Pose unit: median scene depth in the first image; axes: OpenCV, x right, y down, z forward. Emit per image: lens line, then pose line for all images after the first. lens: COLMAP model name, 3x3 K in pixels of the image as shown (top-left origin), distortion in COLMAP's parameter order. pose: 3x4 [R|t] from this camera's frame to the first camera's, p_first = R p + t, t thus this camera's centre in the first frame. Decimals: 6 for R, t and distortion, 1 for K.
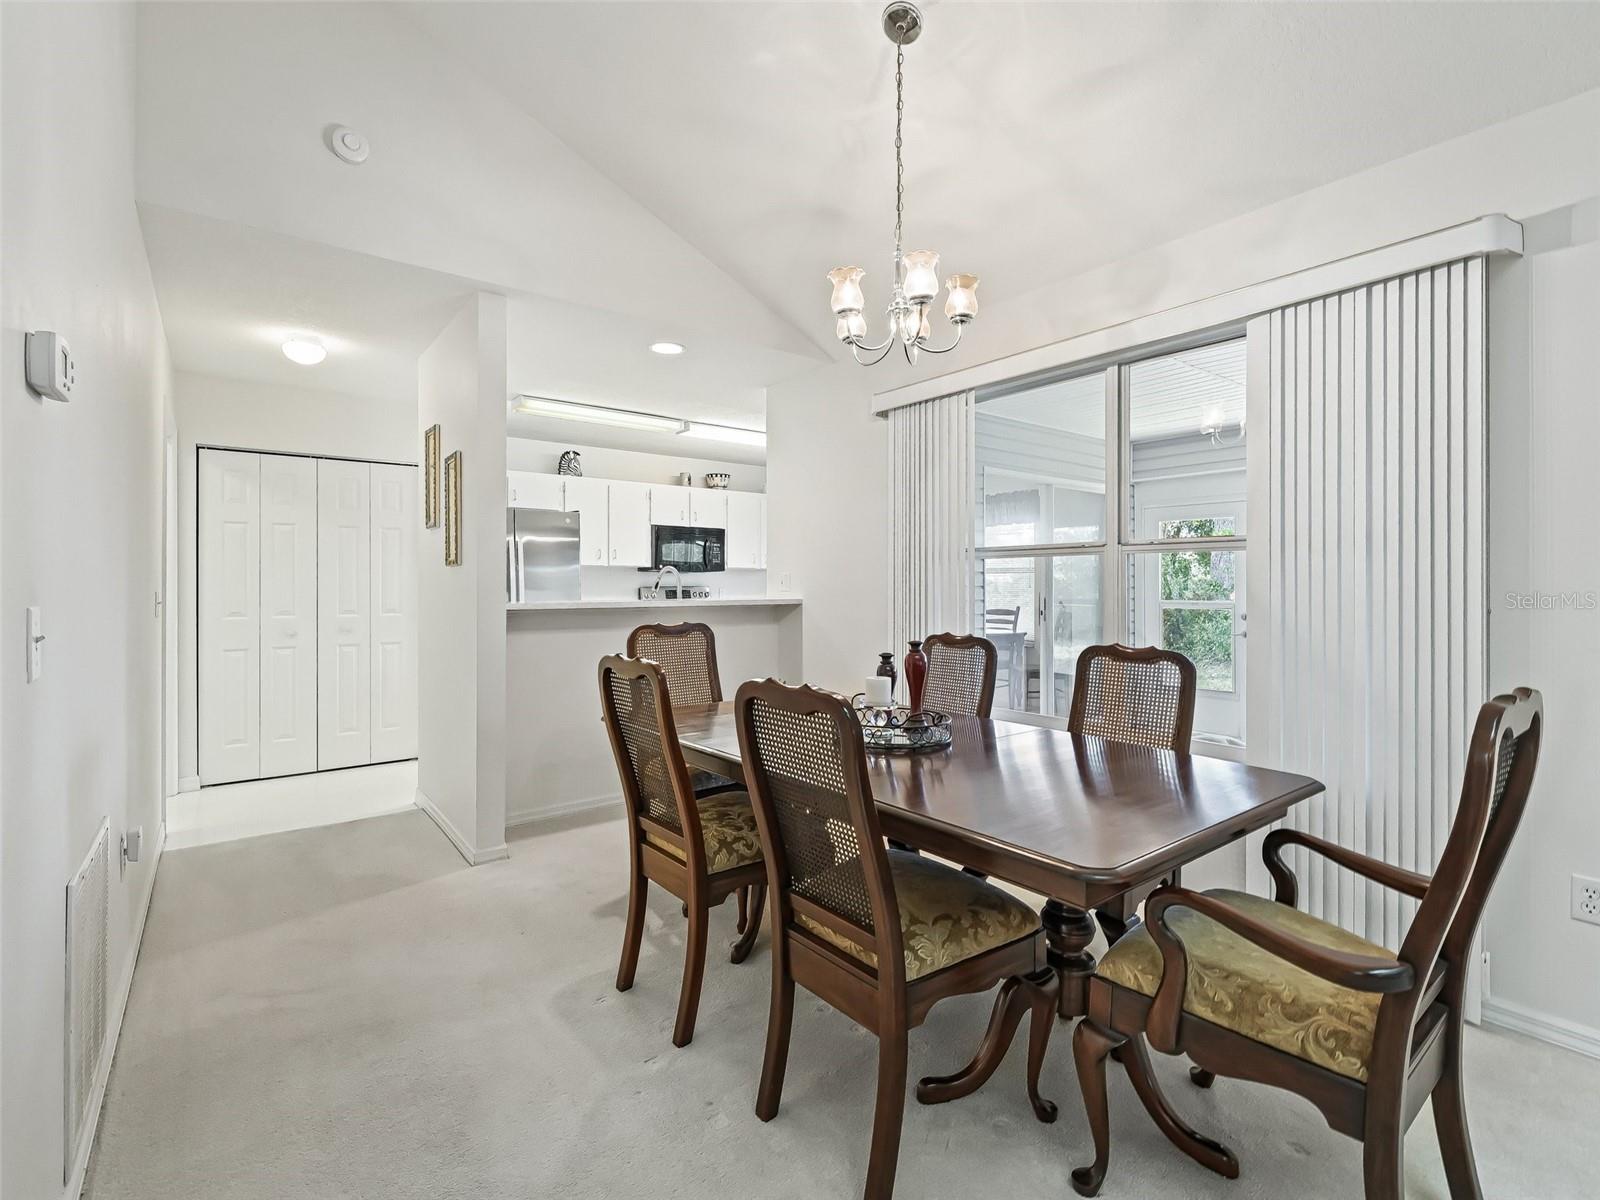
lens RADIAL K [[741.0, 0, 802.2], [0, 741.0, 590.7], [0, 0, 1]] dist [0.010737, -0.000037]
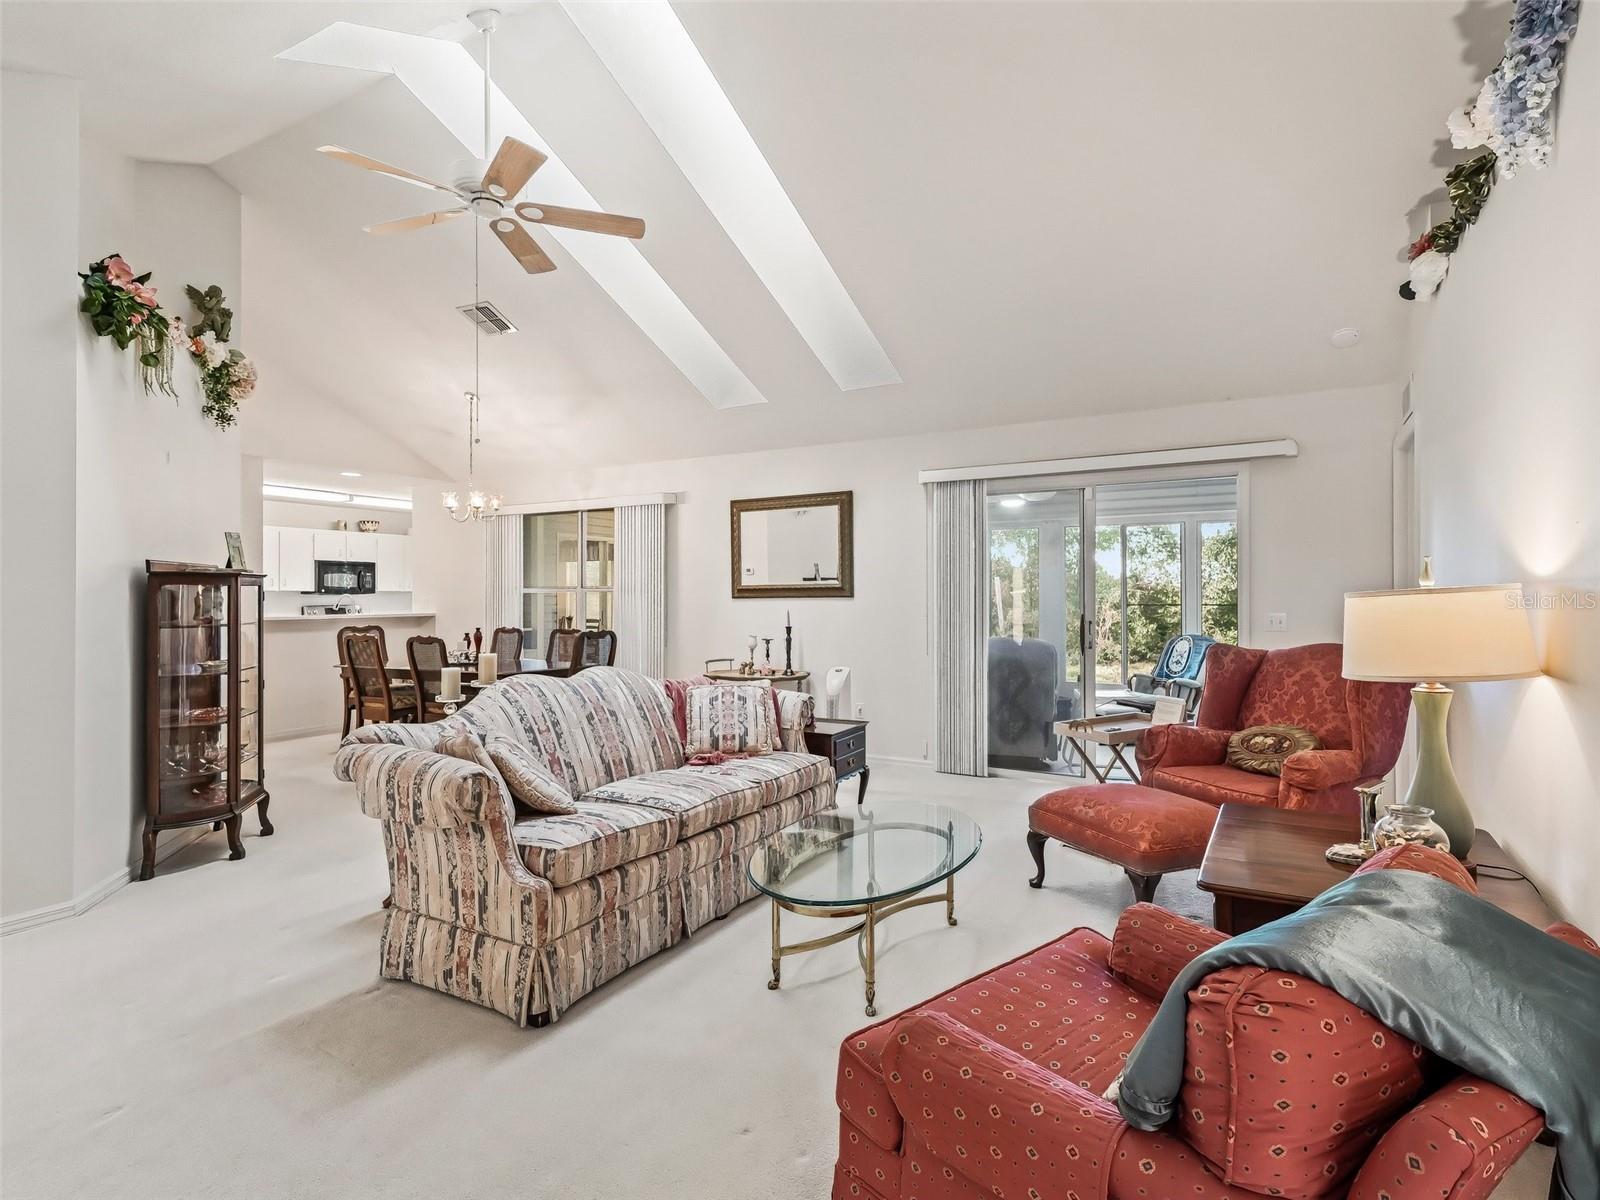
lens RADIAL K [[833.4, 0, 810.4], [0, 833.4, 596.5], [0, 0, 1]] dist [0.044738, -0.000264]
pose [[0.919417, -0.001268, 0.393283, 0.023670], [0.004647, 0.999960, -0.007642, -0.006688], [-0.393257, 0.008854, 0.919386, -0.860709]]
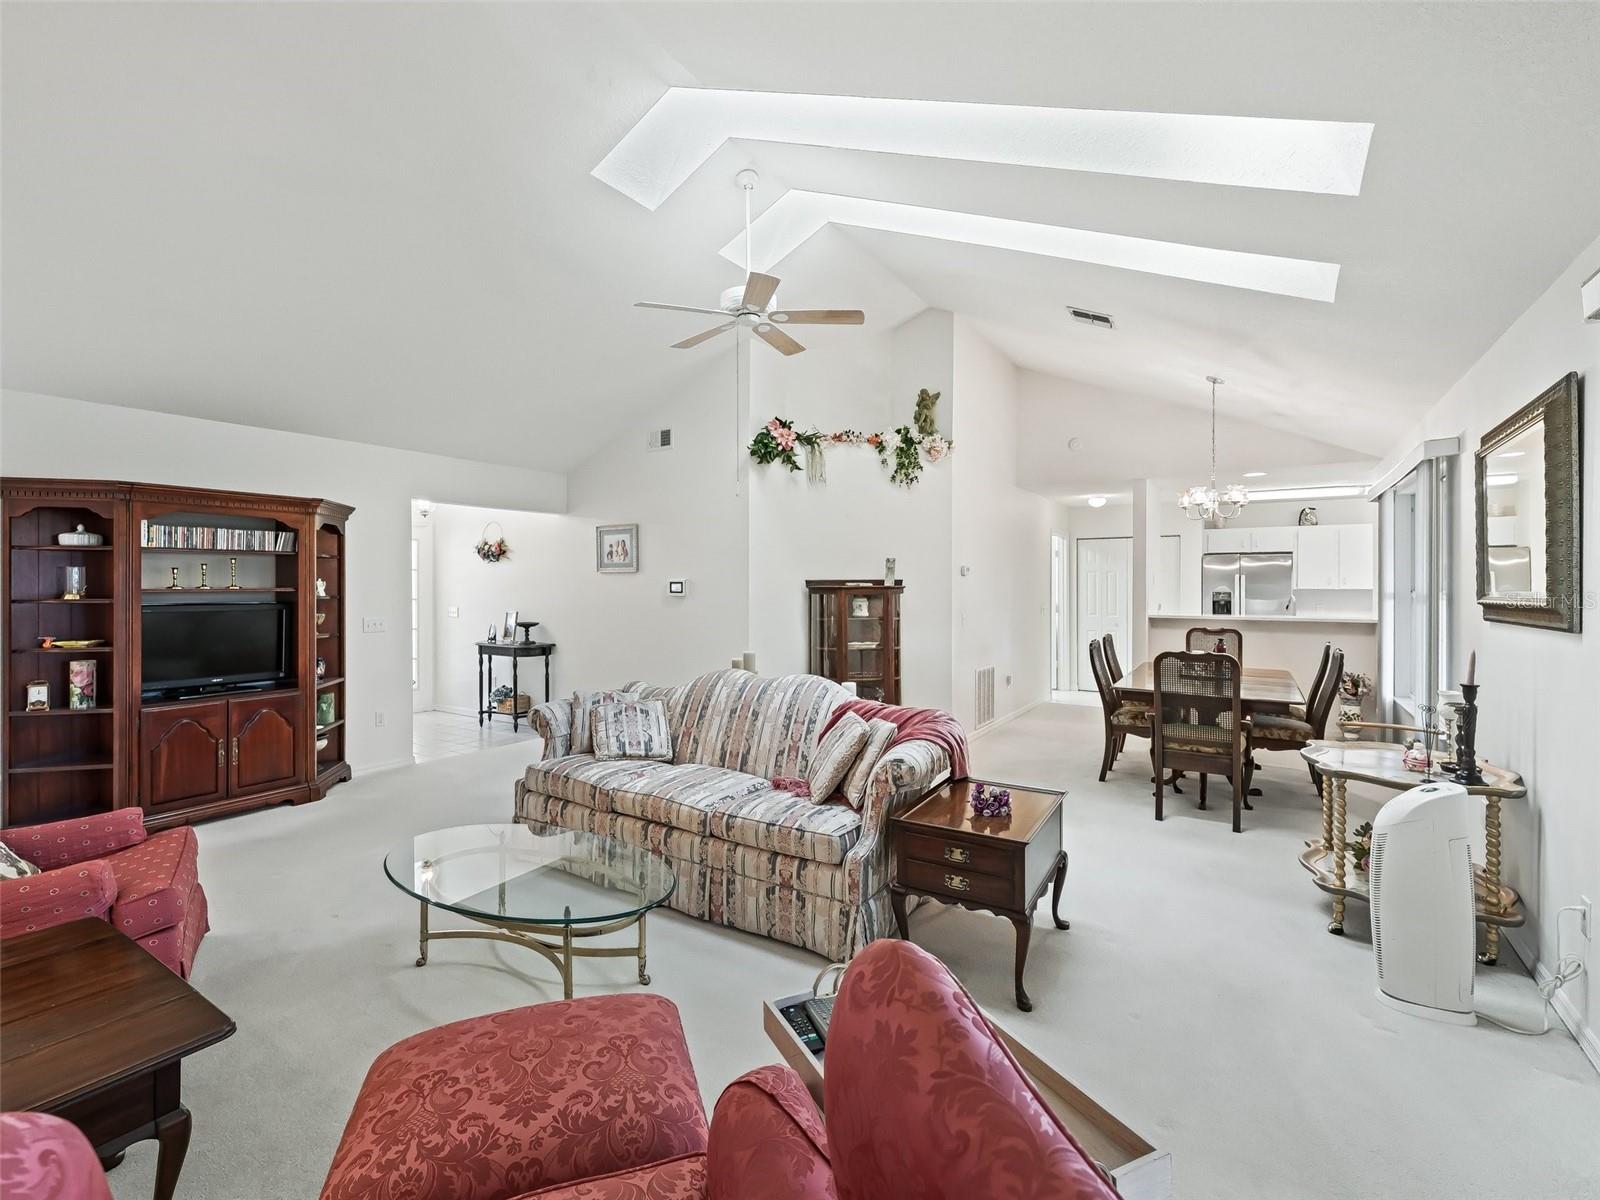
lens RADIAL K [[724.1, 0, 796.7], [0, 724.1, 589.1], [0, 0, 1]] dist [-0.000342, -0.000831]
pose [[0.351960, 0.008435, -0.935977, 0.721435], [-0.007079, 0.999955, 0.006349, -0.037743], [0.935988, 0.004391, 0.352004, -0.425536]]
